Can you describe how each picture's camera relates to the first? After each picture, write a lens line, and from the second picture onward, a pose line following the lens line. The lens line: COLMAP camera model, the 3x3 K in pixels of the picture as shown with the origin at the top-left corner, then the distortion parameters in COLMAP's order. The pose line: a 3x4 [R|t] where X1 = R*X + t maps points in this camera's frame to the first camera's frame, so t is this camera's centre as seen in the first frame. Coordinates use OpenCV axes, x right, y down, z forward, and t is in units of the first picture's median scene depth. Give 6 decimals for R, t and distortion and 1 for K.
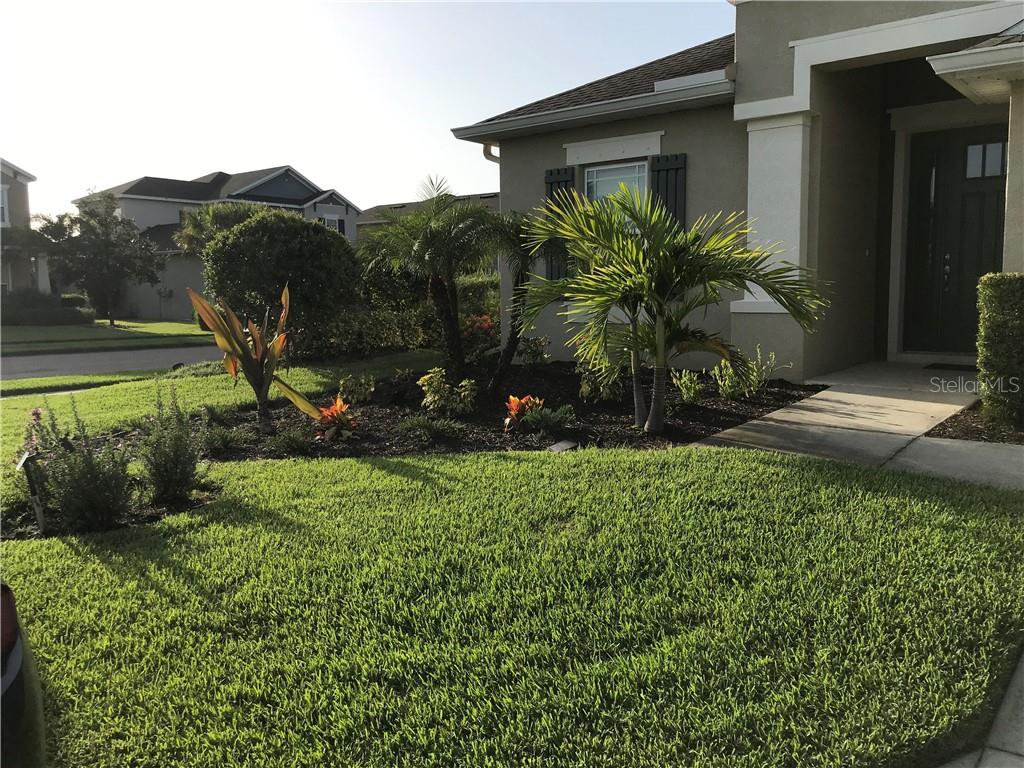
lens RADIAL K [[841.1, 0, 524.8], [0, 841.1, 373.9], [0, 0, 1]] dist [0.021643, -0.003215]
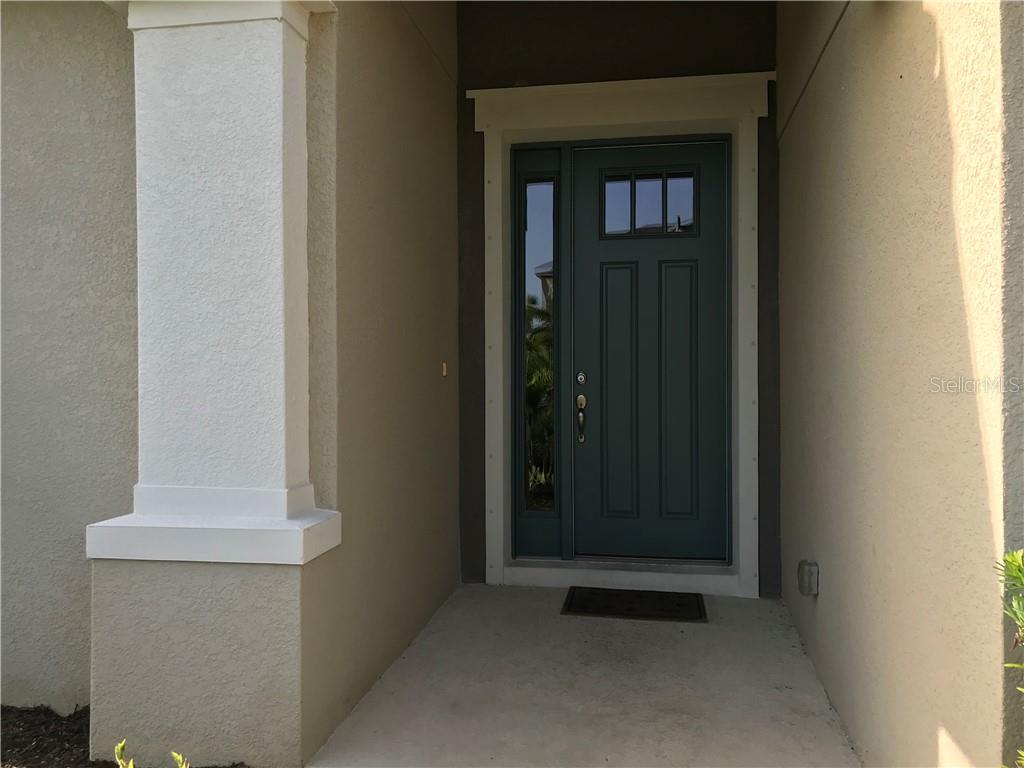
lens RADIAL K [[841.1, 0, 513.7], [0, 841.1, 383.1], [0, 0, 1]] dist [0.021643, -0.003215]
pose [[0.870855, -0.002622, 0.491532, 0.305692], [0.045860, 0.996058, -0.075936, -0.145804], [-0.489395, 0.088671, 0.867542, 0.846378]]
